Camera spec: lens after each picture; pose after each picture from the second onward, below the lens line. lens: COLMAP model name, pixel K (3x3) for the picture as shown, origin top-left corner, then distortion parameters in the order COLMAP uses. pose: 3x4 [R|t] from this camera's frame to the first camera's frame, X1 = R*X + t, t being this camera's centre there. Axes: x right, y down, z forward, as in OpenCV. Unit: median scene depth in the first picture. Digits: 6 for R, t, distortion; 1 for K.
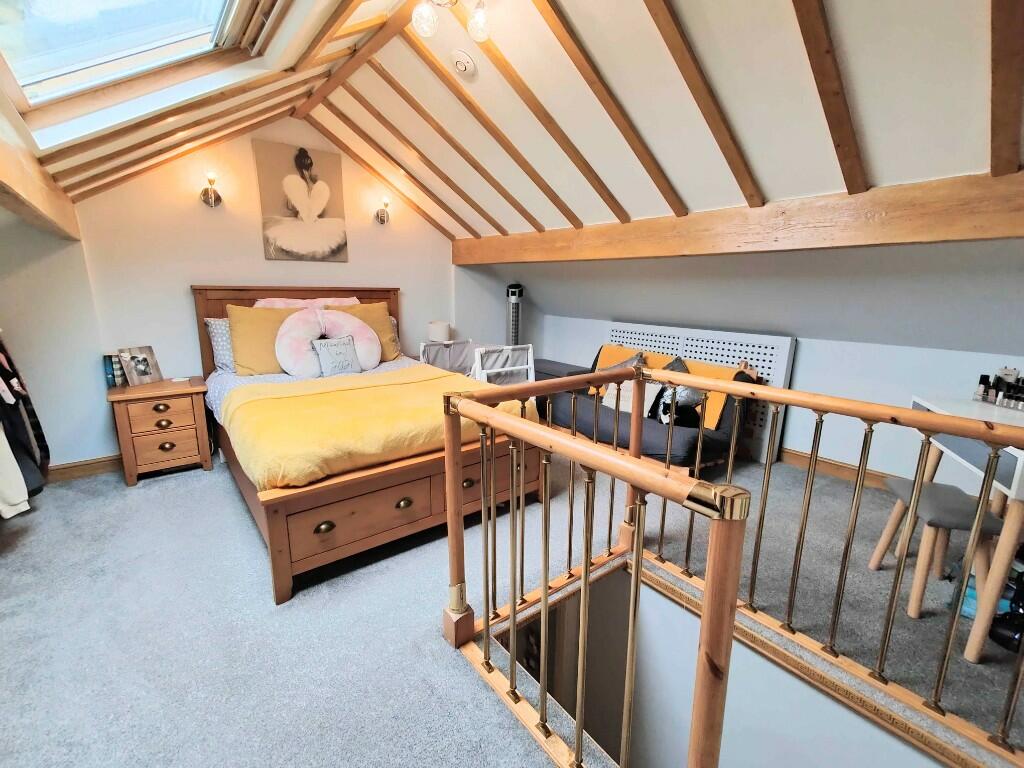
lens RADIAL K [[450.4, 0, 512.2], [0, 450.4, 382.8], [0, 0, 1]] dist [0.001316, 0.000587]
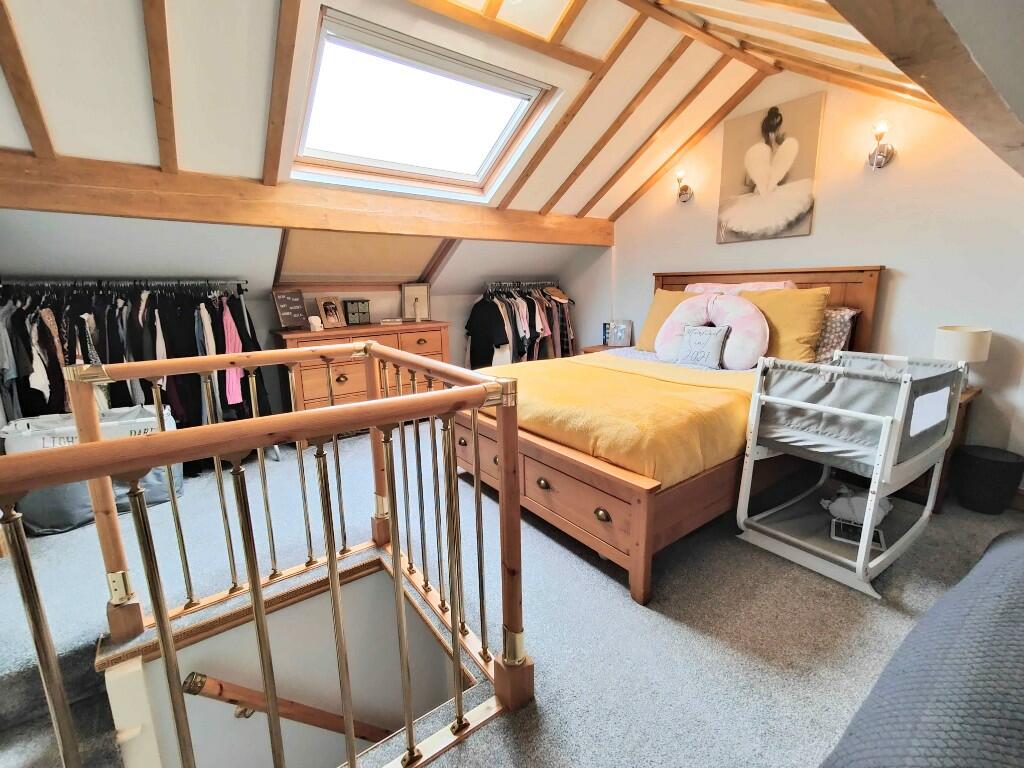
lens RADIAL K [[450.4, 0, 514.4], [0, 450.4, 379.3], [0, 0, 1]] dist [0.001316, 0.000587]
pose [[-0.020568, 0.187335, -0.982081, 0.484900], [-0.193864, 0.962898, 0.187736, -0.087064], [0.980813, 0.194251, 0.016513, 0.601748]]
